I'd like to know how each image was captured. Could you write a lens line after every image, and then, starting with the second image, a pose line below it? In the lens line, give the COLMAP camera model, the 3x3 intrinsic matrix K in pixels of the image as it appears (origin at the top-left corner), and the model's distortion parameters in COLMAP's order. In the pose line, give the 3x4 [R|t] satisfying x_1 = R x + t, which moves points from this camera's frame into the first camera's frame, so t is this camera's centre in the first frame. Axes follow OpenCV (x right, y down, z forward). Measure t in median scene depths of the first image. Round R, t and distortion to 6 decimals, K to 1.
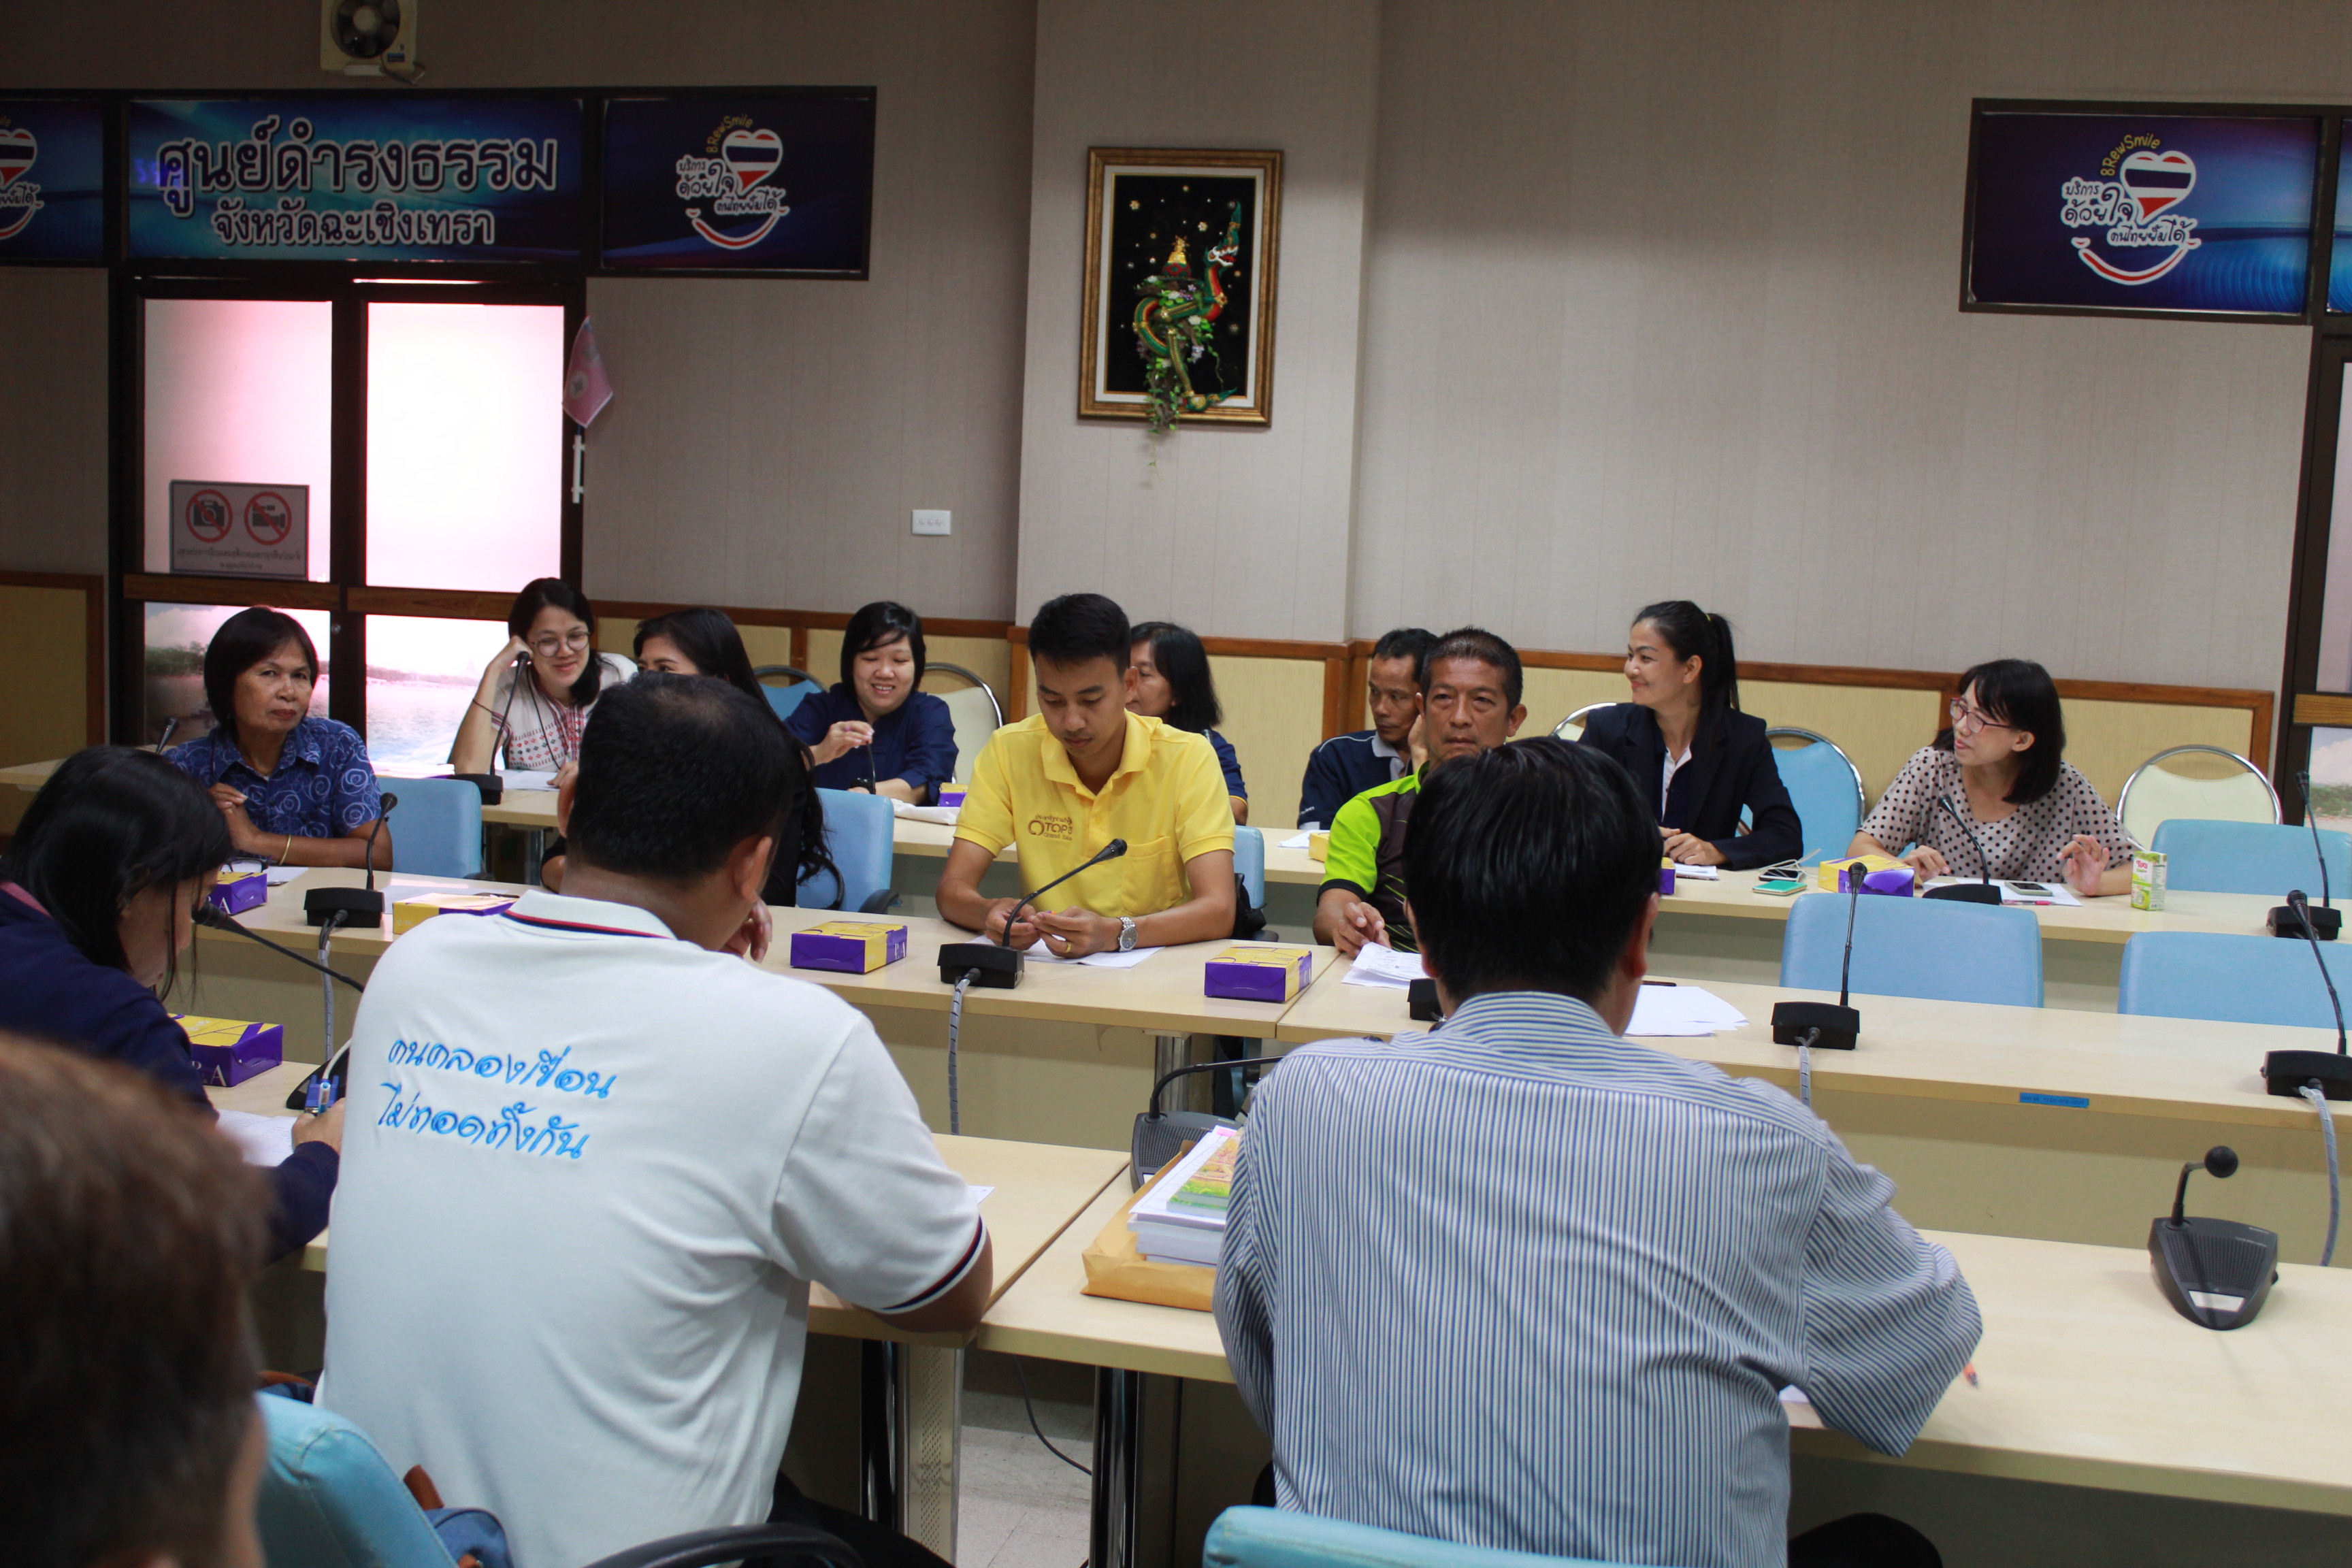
lens RADIAL K [[2593.9, 0, 1176.4], [0, 2593.9, 787.2], [0, 0, 1]] dist [-0.039307, 0.000000]
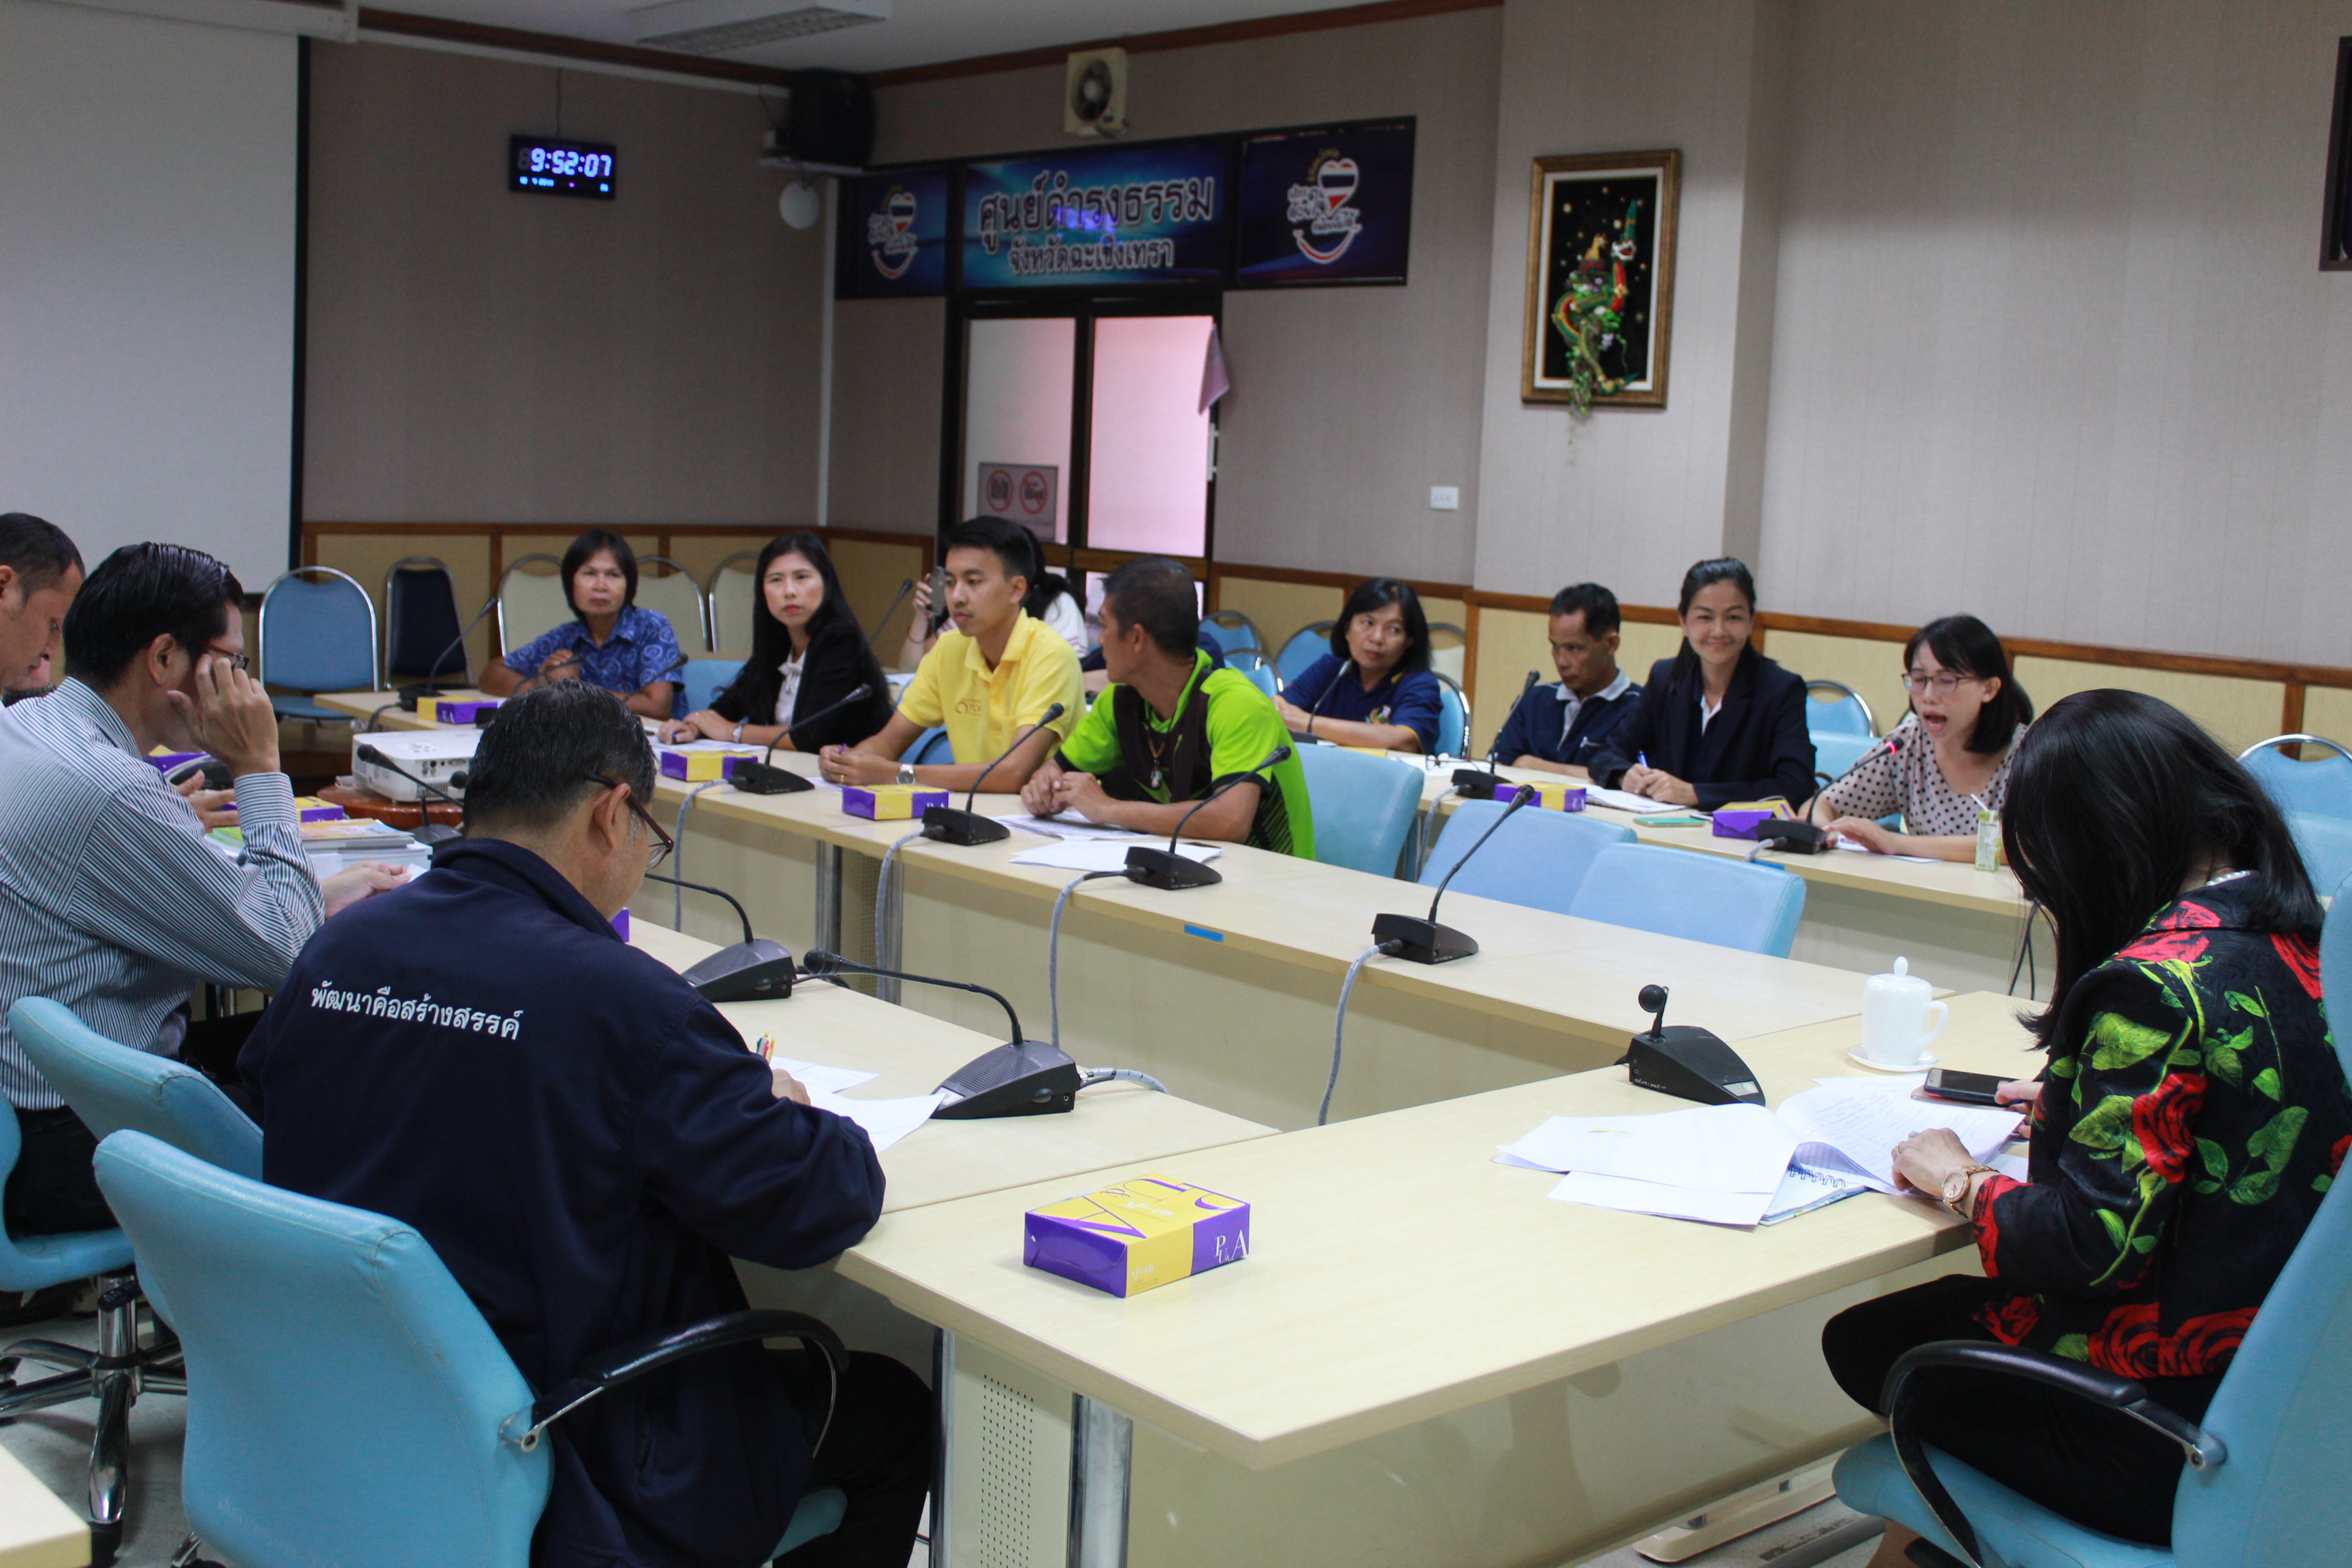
lens RADIAL K [[2593.9, 0, 1177.2], [0, 2593.9, 779.5], [0, 0, 1]] dist [-0.039307, 0.000000]
pose [[0.819931, 0.070370, -0.568121, 0.482114], [-0.080164, 0.996751, 0.007768, 0.021357], [0.566822, 0.039174, 0.822908, 0.012351]]
